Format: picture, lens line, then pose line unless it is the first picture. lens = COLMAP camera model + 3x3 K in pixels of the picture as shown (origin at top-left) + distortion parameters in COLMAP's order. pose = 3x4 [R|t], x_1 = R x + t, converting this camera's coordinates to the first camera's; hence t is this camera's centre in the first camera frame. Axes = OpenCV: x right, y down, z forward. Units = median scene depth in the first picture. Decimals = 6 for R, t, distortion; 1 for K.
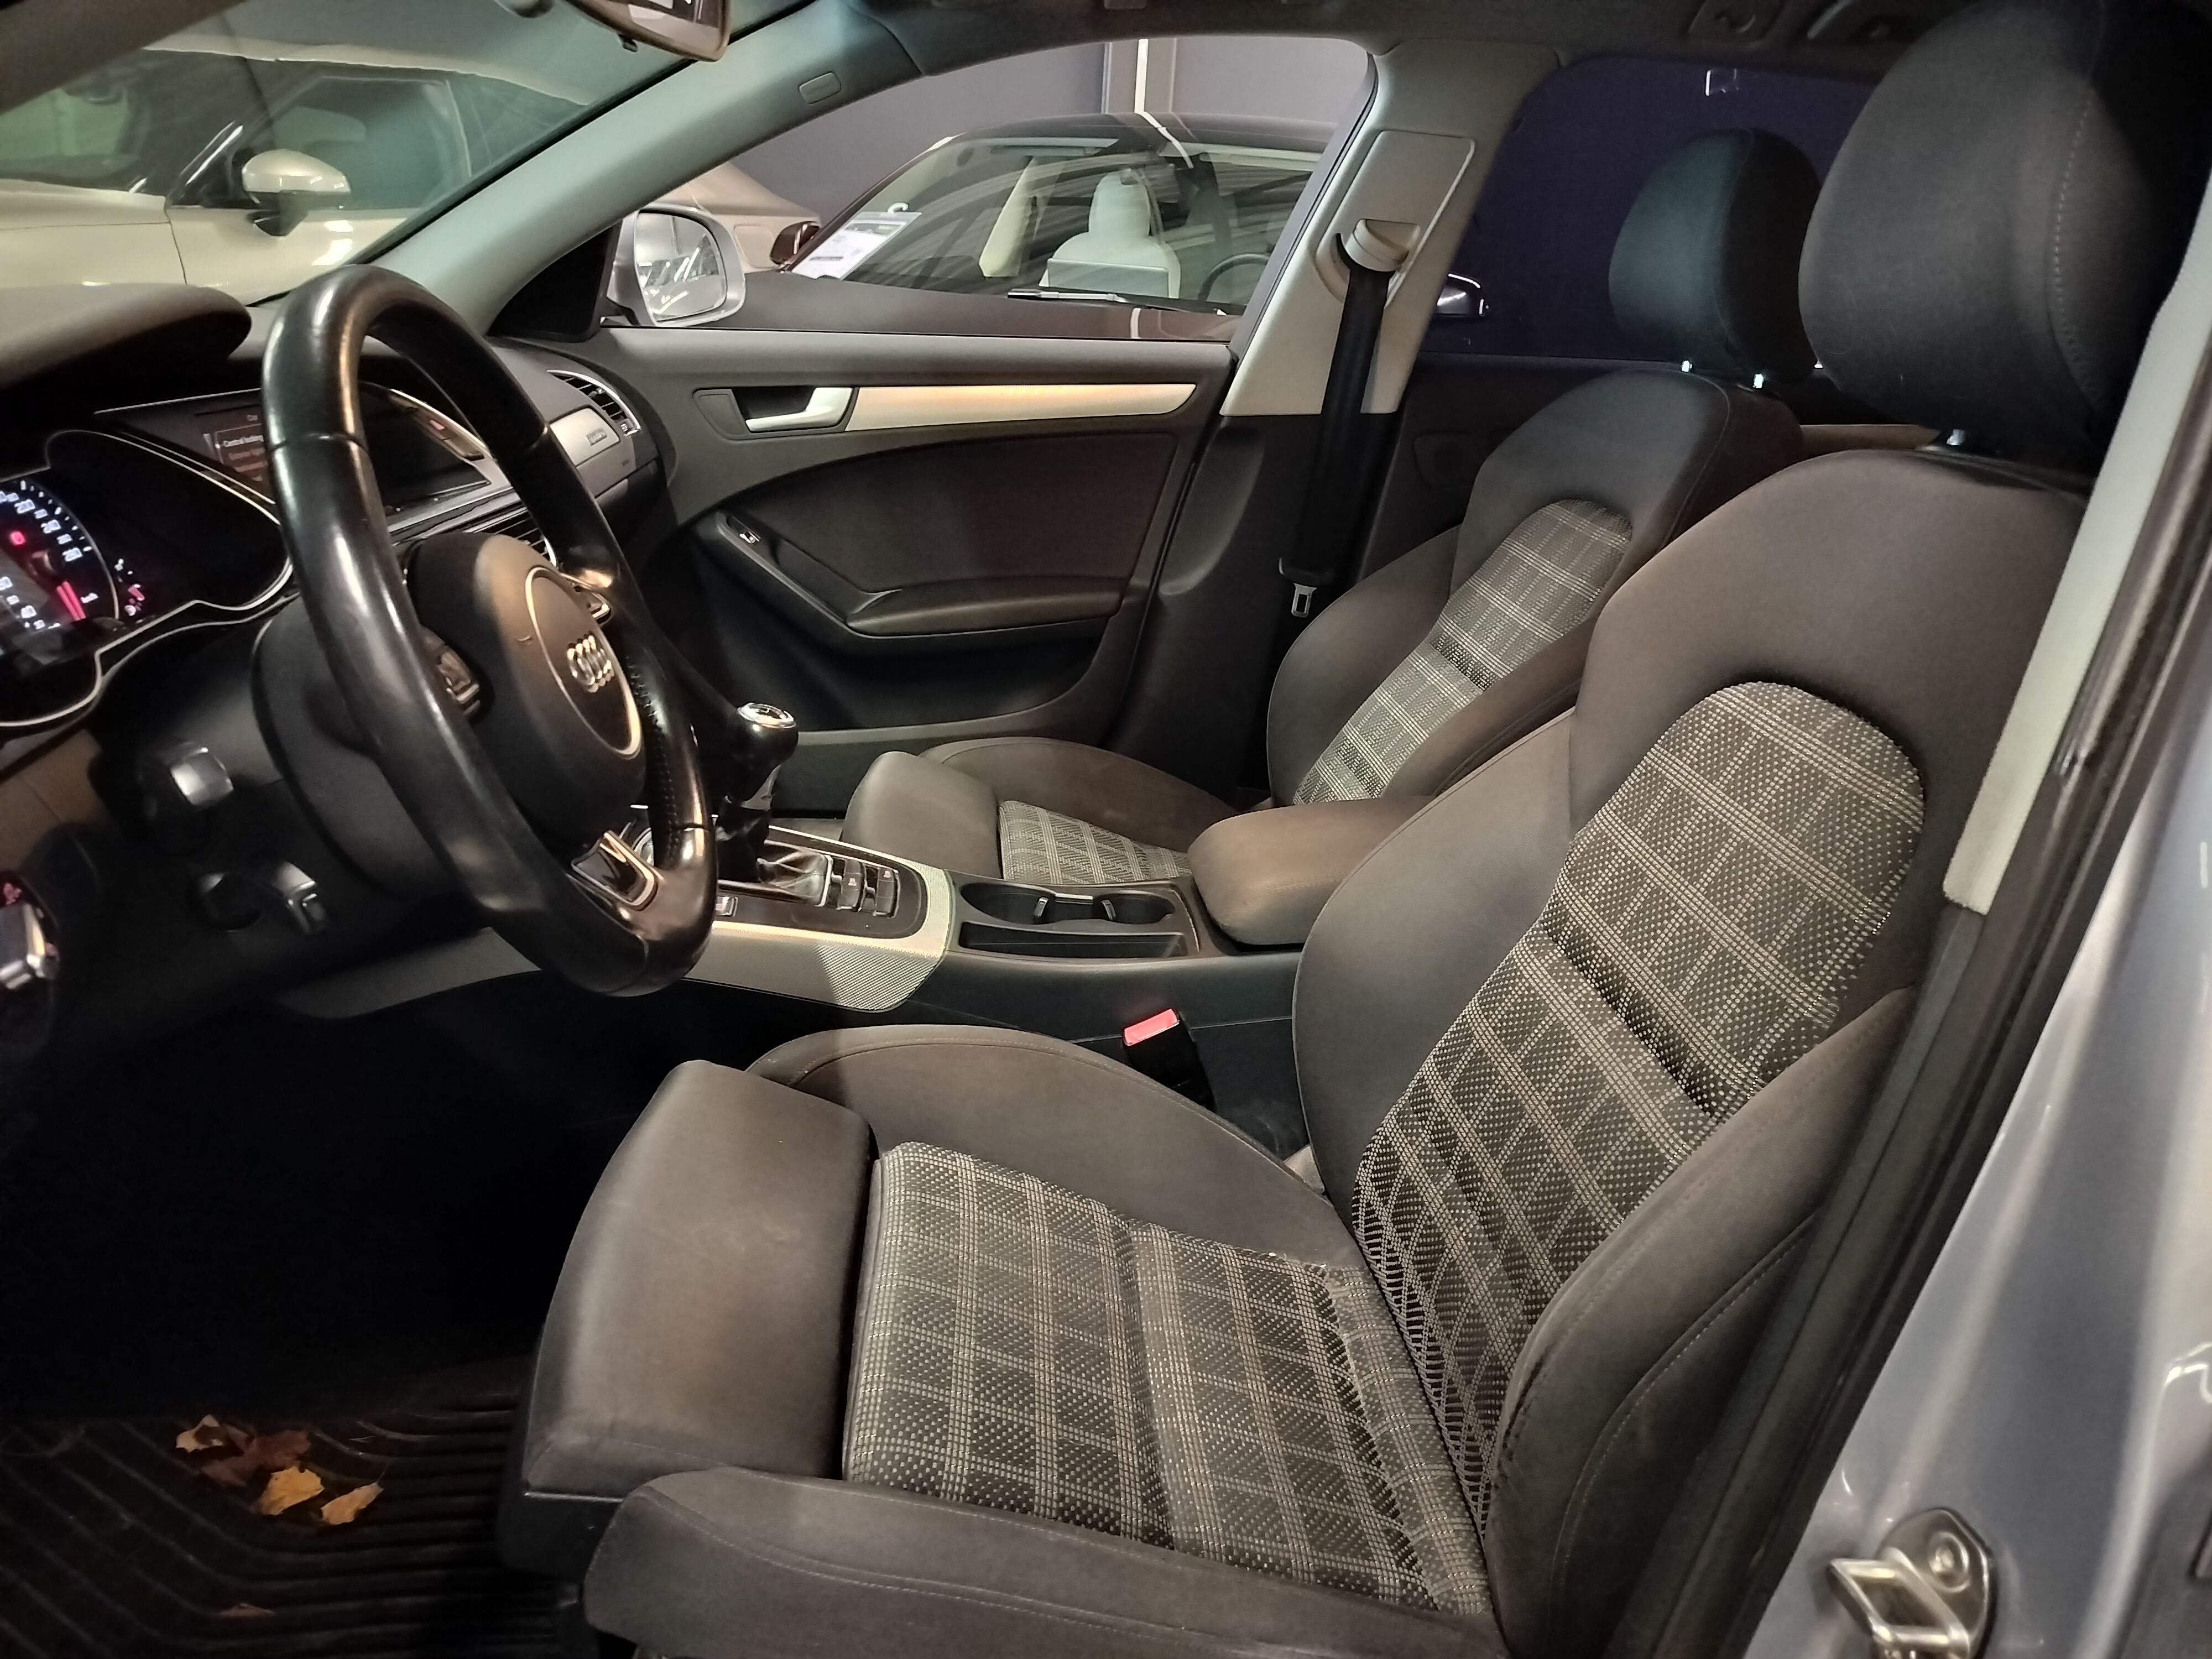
lens RADIAL K [[1526.5, 0, 1113.7], [0, 1526.5, 826.6], [0, 0, 1]] dist [0.001877, -0.008741]
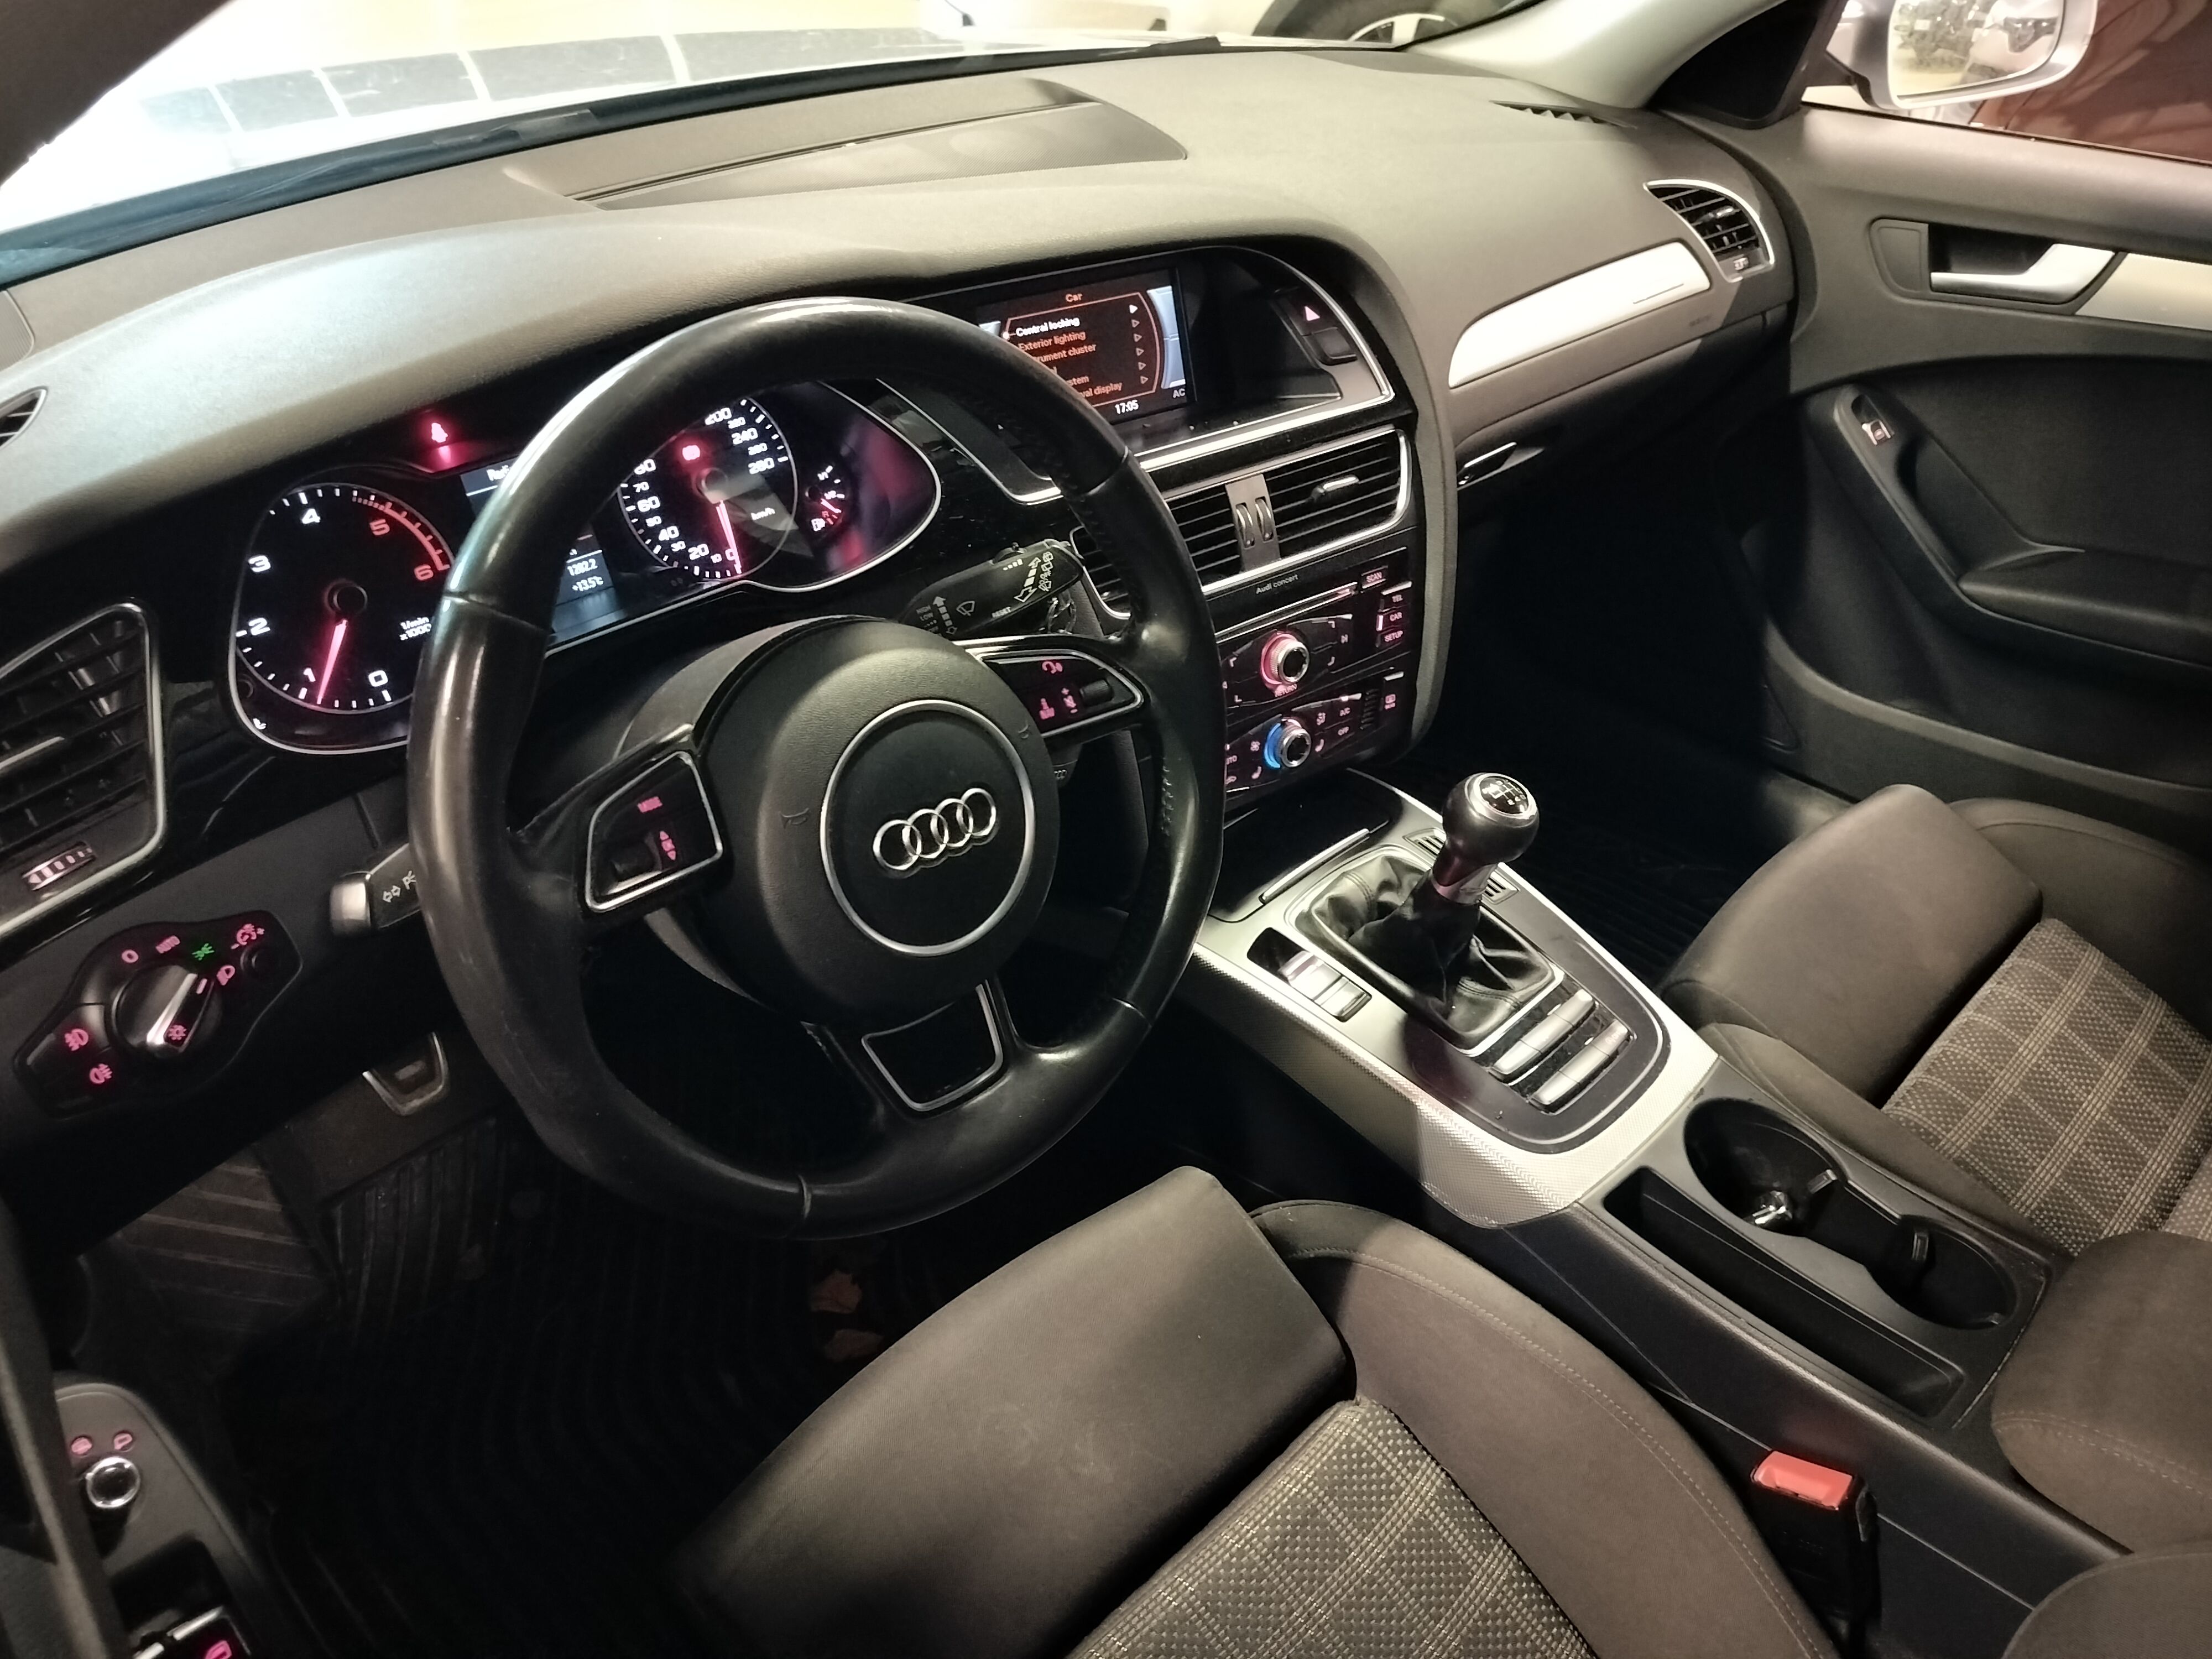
lens RADIAL K [[1526.5, 0, 1103.4], [0, 1526.5, 822.8], [0, 0, 1]] dist [0.001877, -0.008741]
pose [[0.620041, 0.432768, -0.654417, 0.143785], [-0.270141, 0.900868, 0.339796, -0.262054], [0.736596, -0.033902, 0.675483, 0.349872]]
